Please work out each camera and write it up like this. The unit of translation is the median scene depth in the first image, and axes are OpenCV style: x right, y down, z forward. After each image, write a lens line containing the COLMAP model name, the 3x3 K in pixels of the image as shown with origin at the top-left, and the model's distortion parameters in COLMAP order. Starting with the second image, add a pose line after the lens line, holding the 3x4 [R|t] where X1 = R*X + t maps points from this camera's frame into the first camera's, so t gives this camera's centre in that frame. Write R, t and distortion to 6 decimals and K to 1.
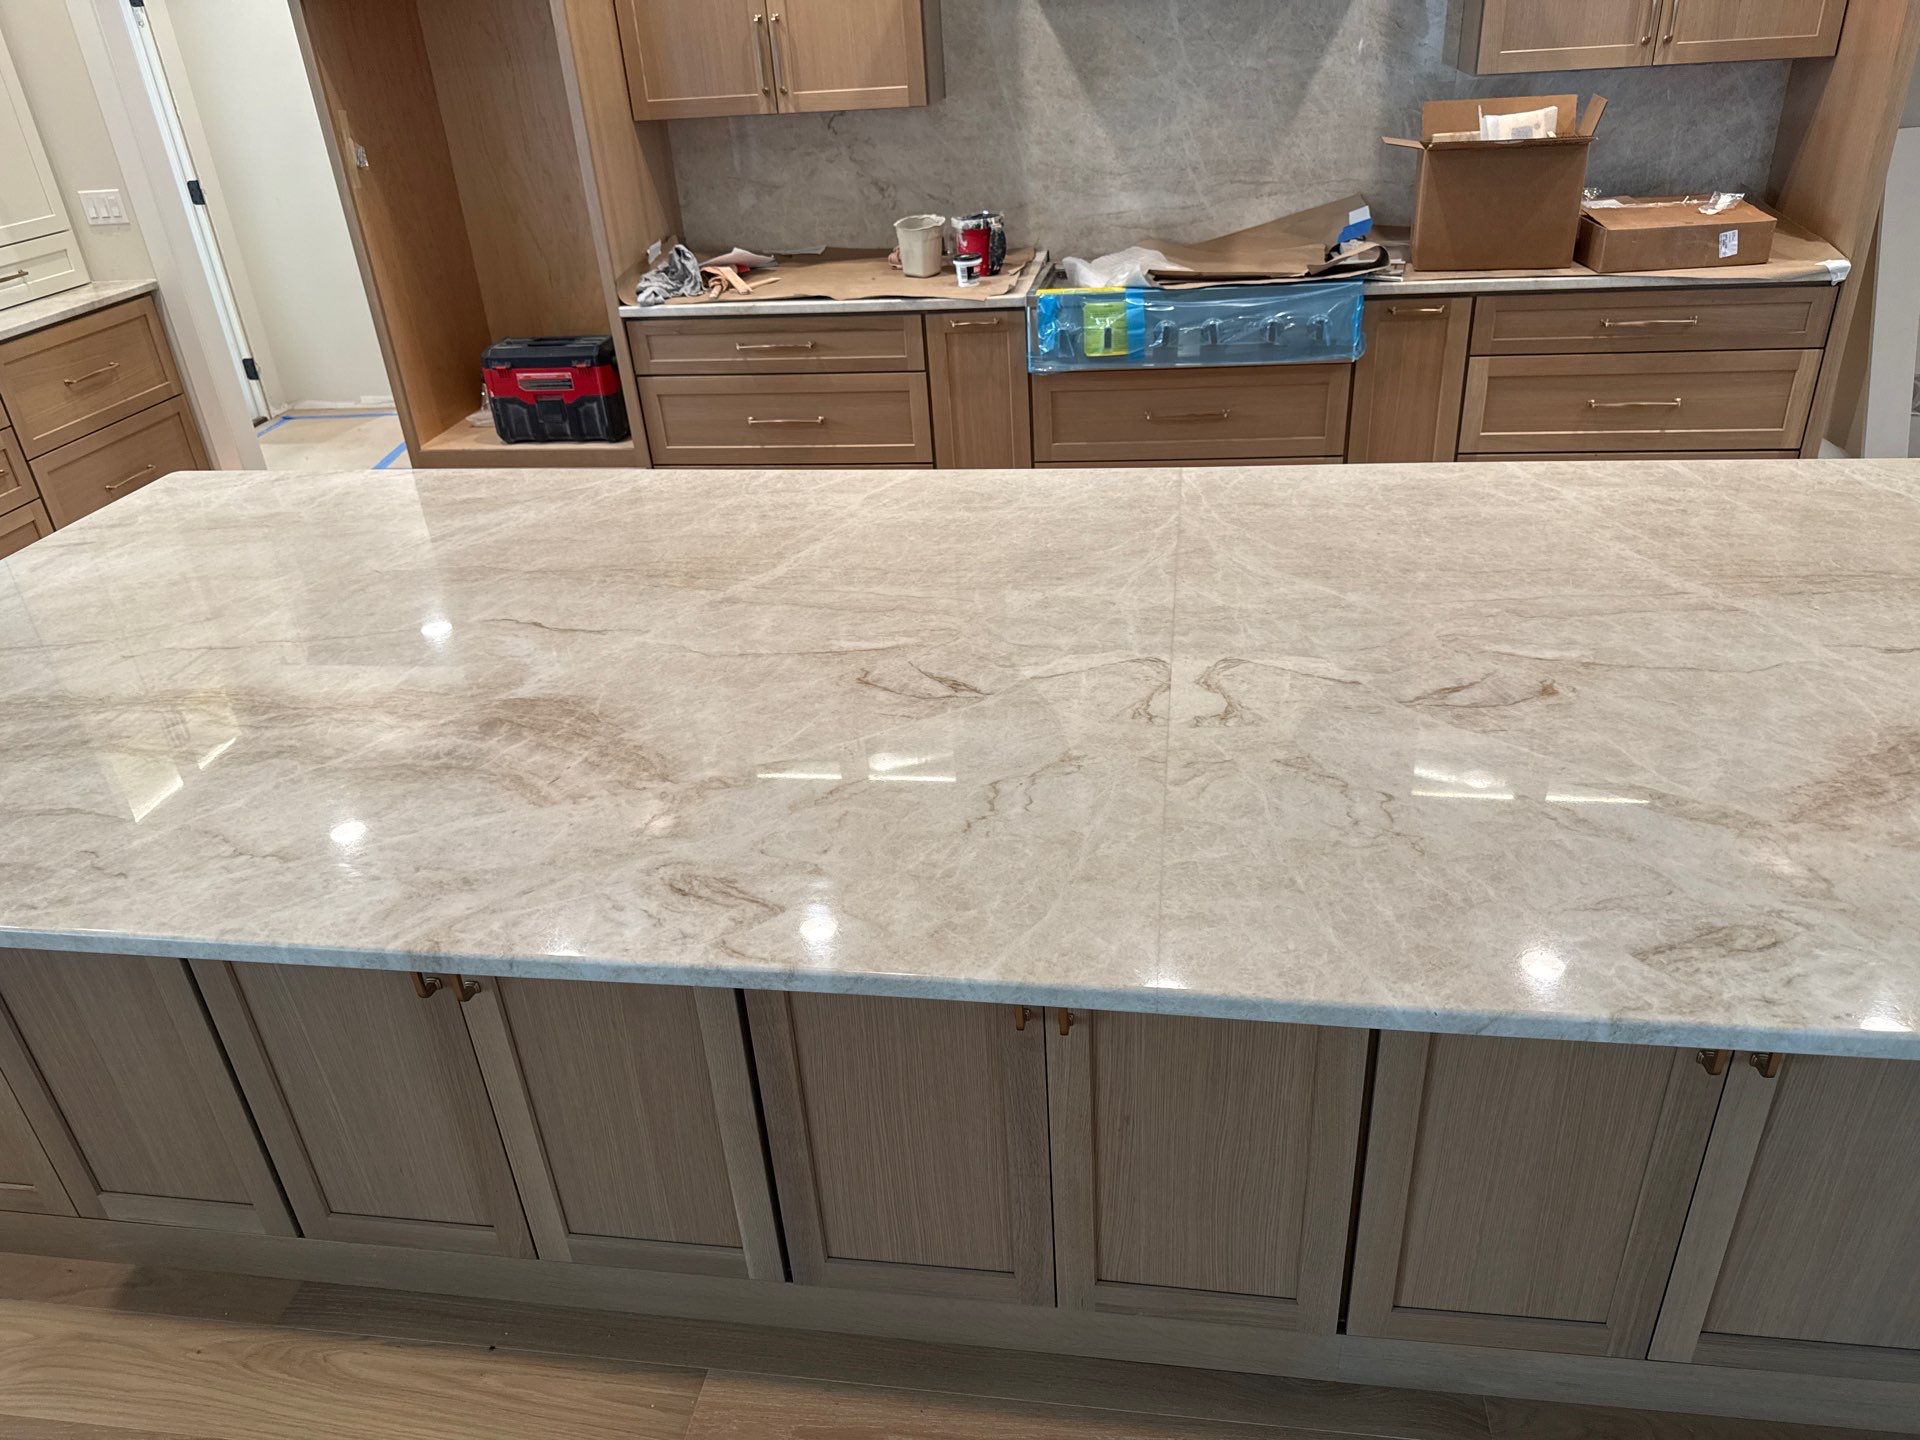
lens RADIAL K [[1363.1, 0, 960.9], [0, 1363.1, 718.5], [0, 0, 1]] dist [0.005936, -0.007459]
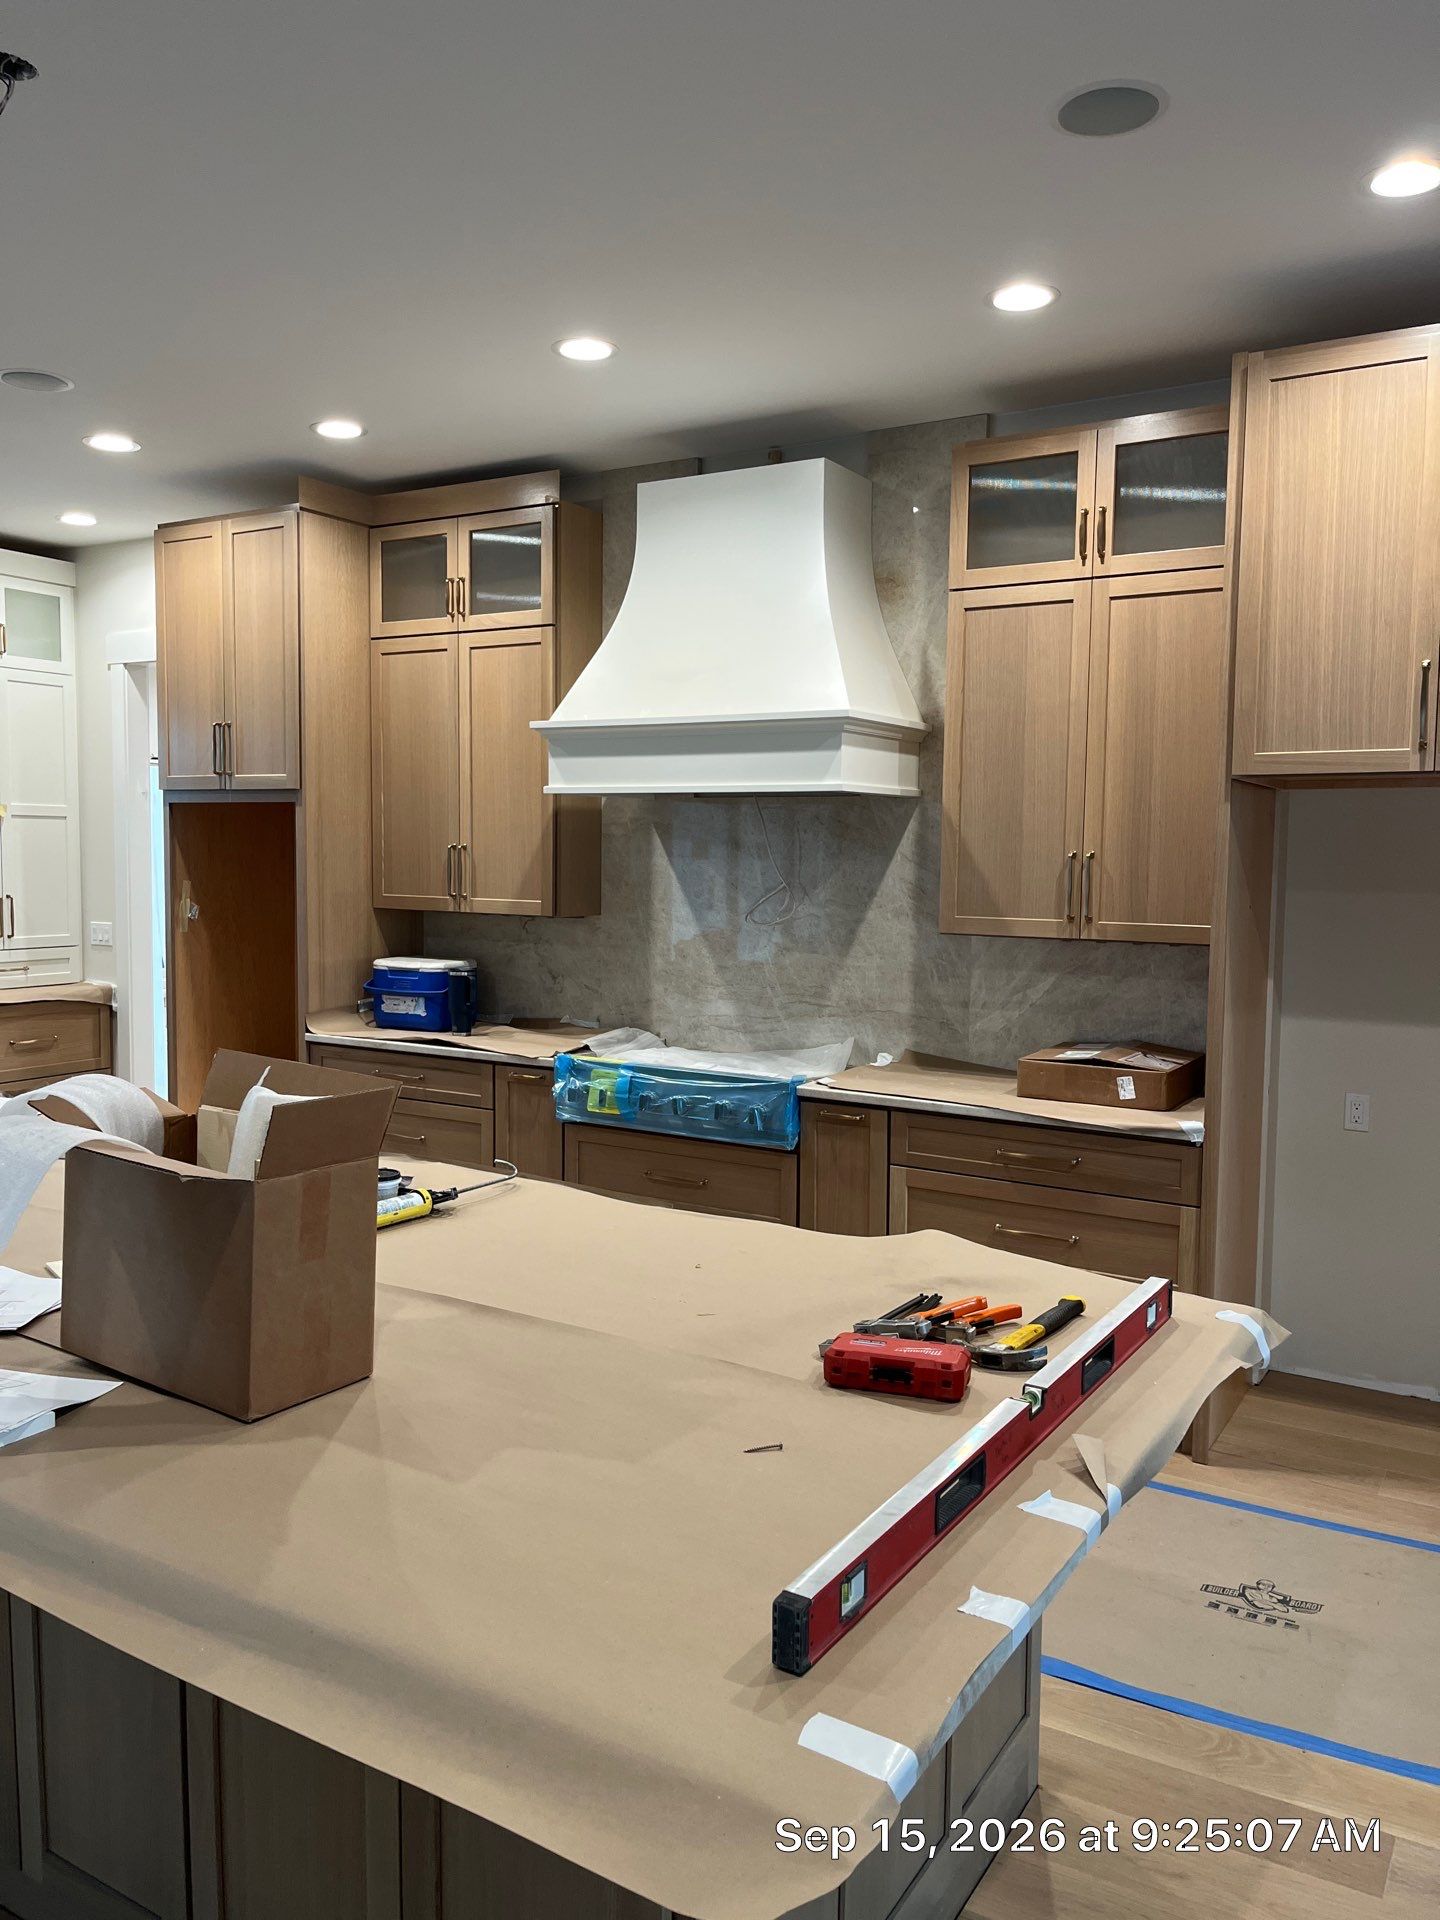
lens RADIAL K [[1451.0, 0, 719.5], [0, 1451.0, 962.8], [0, 0, 1]] dist [0.051555, -0.061740]
pose [[0.910943, 0.103123, -0.399435, 0.648271], [-0.256308, 0.900172, -0.352133, 0.031053], [0.323247, 0.423151, 0.846436, -0.086475]]
